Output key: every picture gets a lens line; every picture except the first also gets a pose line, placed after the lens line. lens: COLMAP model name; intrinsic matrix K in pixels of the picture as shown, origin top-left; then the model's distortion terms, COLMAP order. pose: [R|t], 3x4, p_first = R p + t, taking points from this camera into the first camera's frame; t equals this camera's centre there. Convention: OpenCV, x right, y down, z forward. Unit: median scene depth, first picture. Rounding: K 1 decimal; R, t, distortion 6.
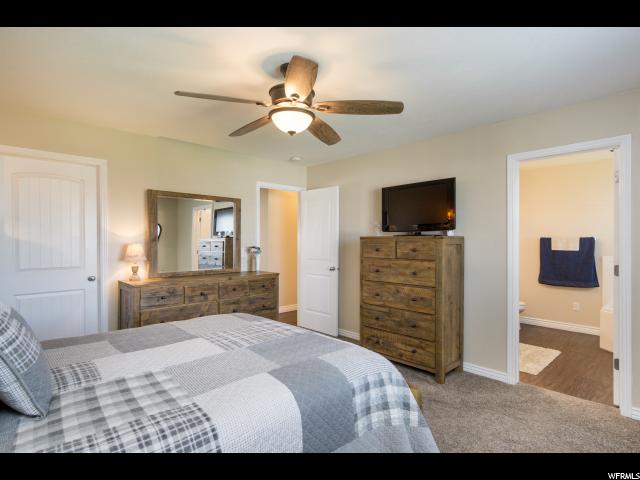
lens RADIAL K [[341.8, 0, 316.6], [0, 341.8, 241.4], [0, 0, 1]] dist [0.005905, 0.001730]
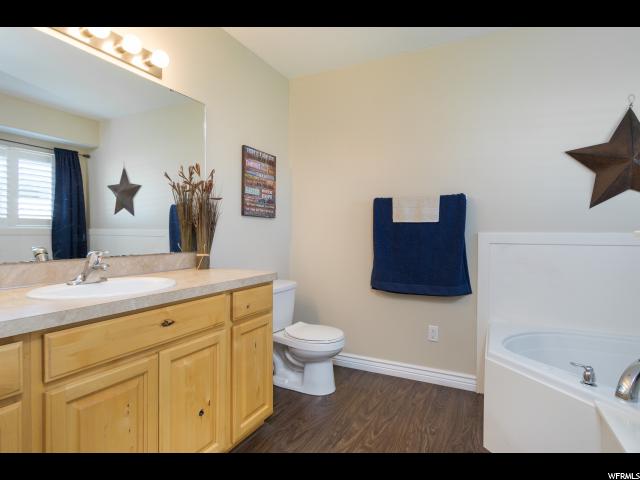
lens RADIAL K [[341.8, 0, 316.6], [0, 341.8, 241.4], [0, 0, 1]] dist [0.005905, 0.001730]
pose [[0.939671, 0.002724, 0.342069, 0.424156], [-0.005445, 0.999961, 0.006994, 0.052069], [-0.342037, -0.008434, 0.939649, 0.588478]]
